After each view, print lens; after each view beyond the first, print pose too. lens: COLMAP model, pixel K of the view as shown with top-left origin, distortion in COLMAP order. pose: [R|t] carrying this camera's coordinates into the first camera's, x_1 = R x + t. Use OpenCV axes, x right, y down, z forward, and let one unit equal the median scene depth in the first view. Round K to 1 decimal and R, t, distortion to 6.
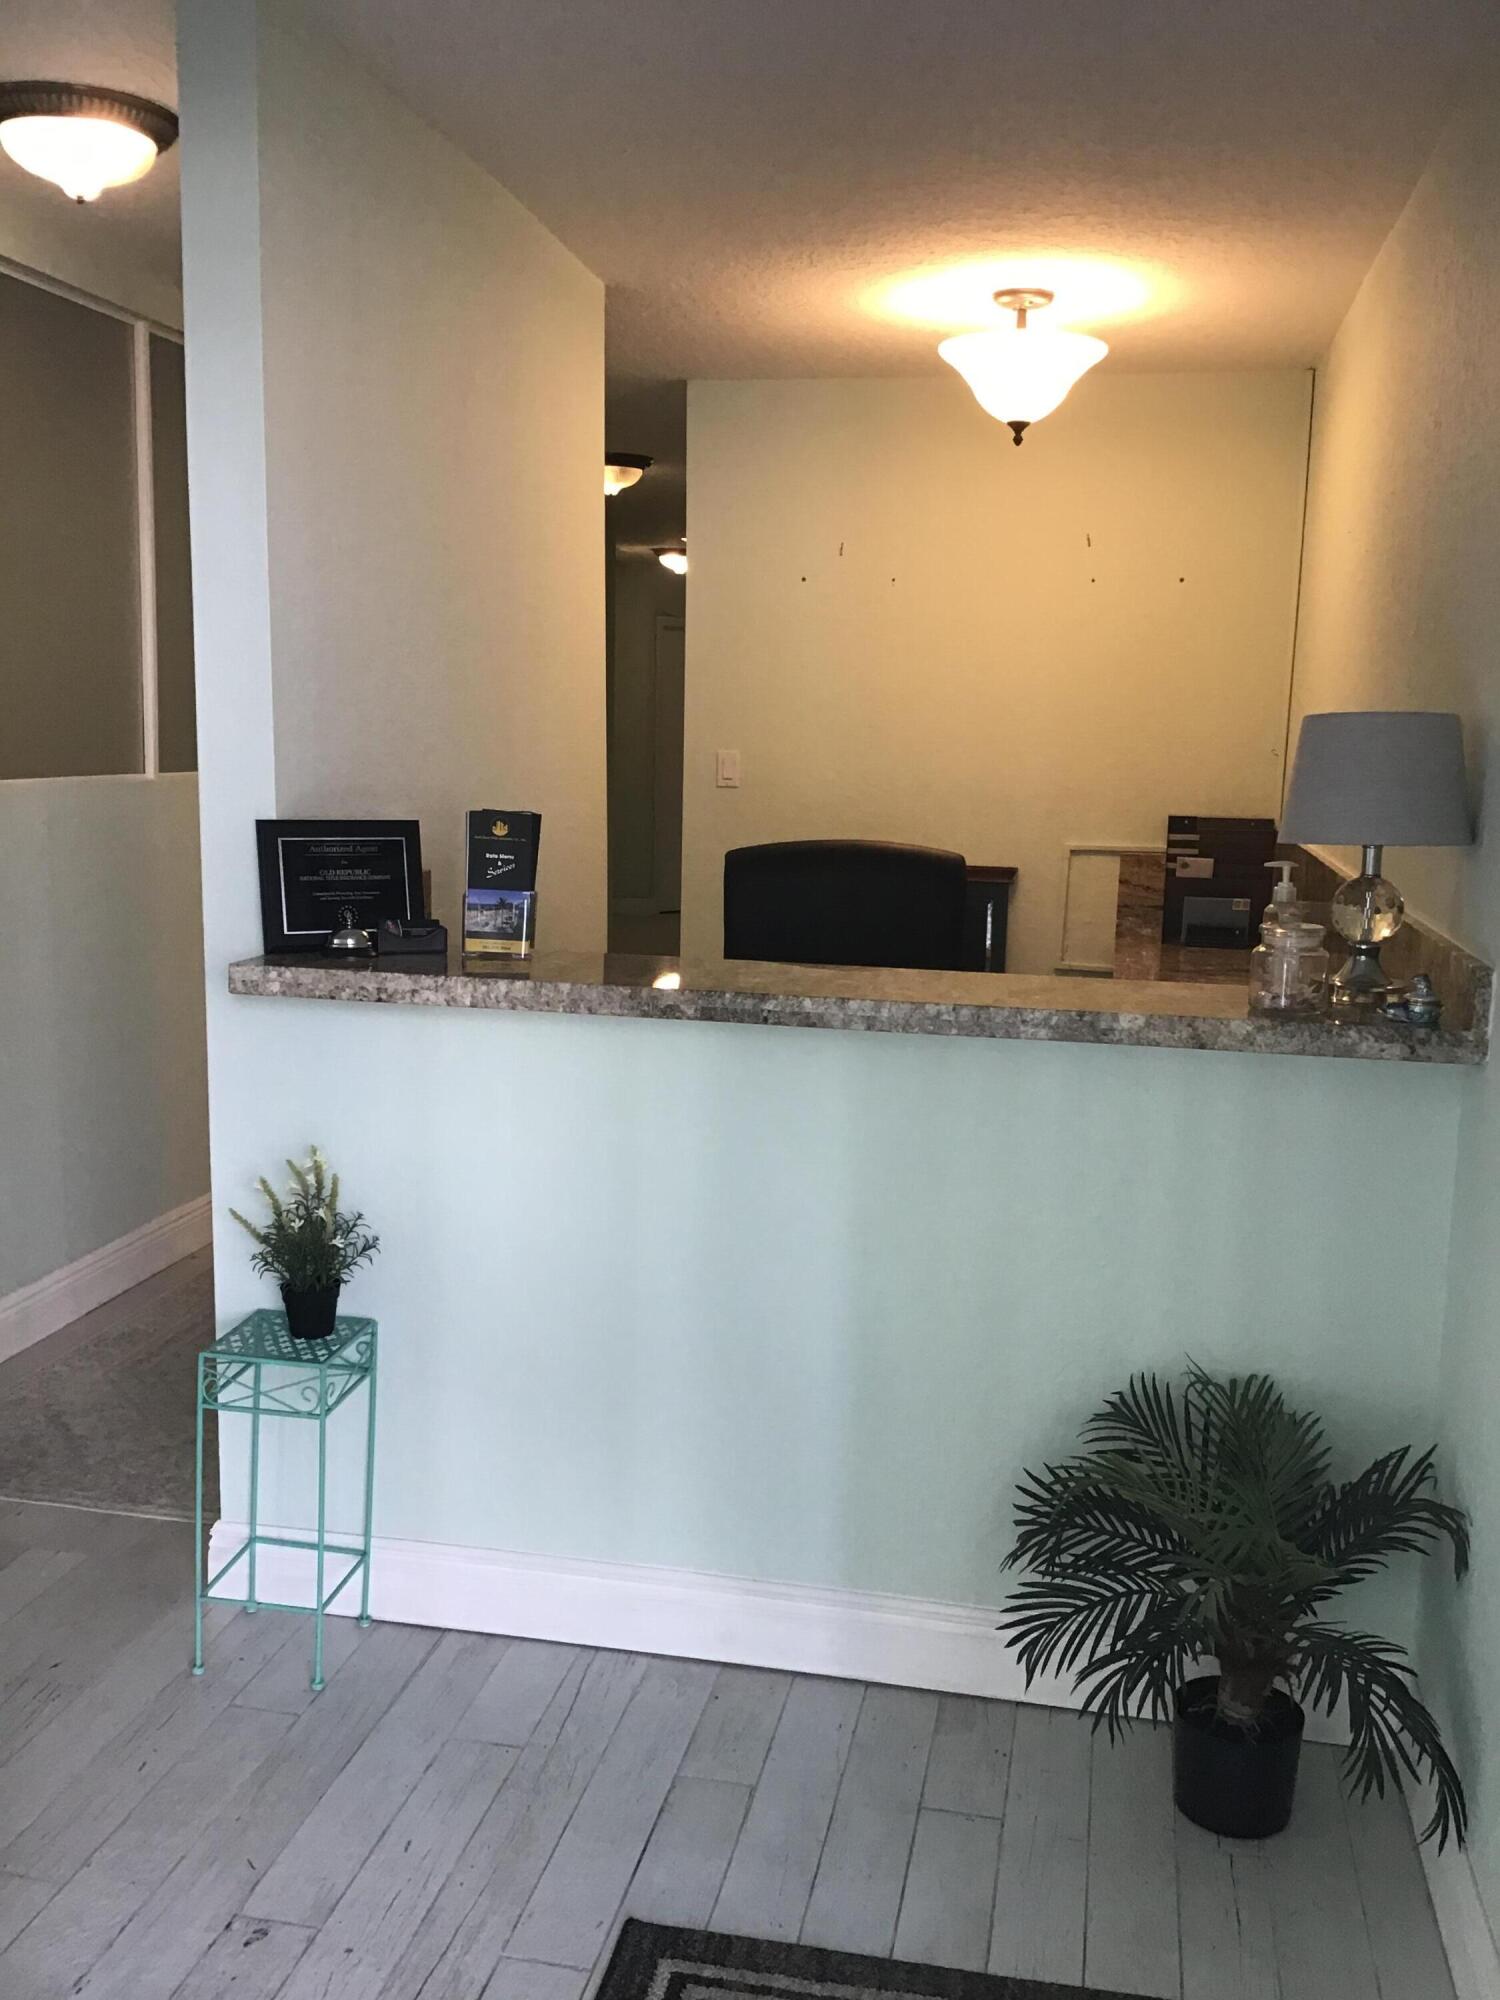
lens RADIAL K [[1813.3, 0, 752.4], [0, 1813.3, 996.6], [0, 0, 1]] dist [0.008387, 0.000000]
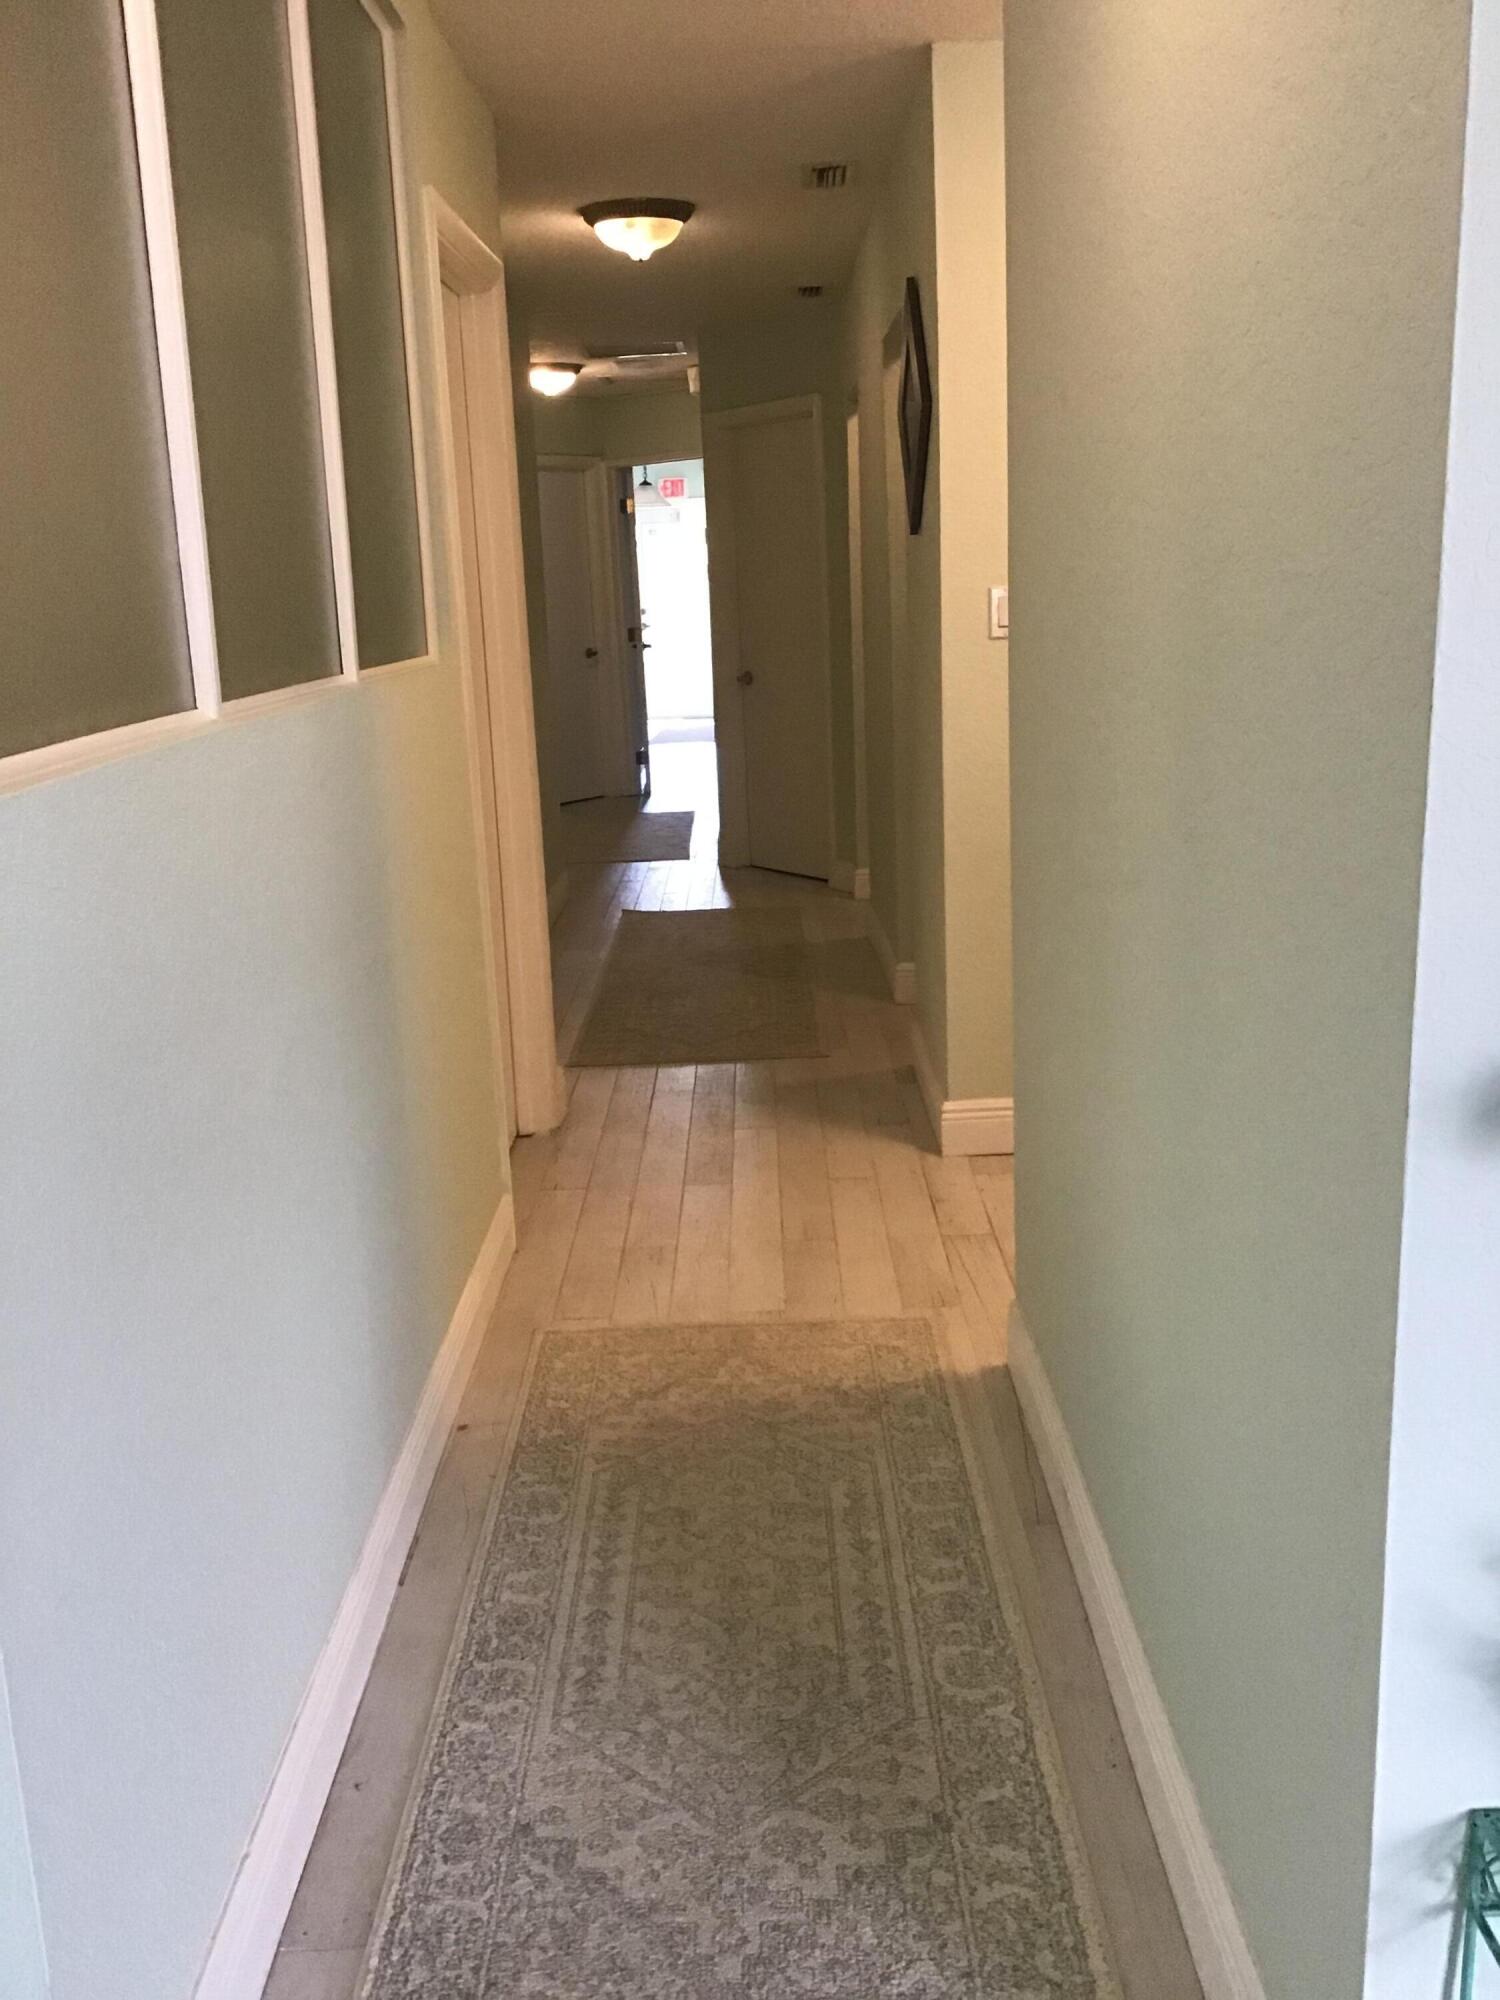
lens RADIAL K [[1813.3, 0, 749.1], [0, 1813.3, 1003.9], [0, 0, 1]] dist [0.008387, 0.000000]
pose [[0.976324, -0.109760, 0.186396, -0.272192], [0.094536, 0.991560, 0.088718, -0.046261], [-0.194561, -0.068997, 0.978461, 0.316045]]
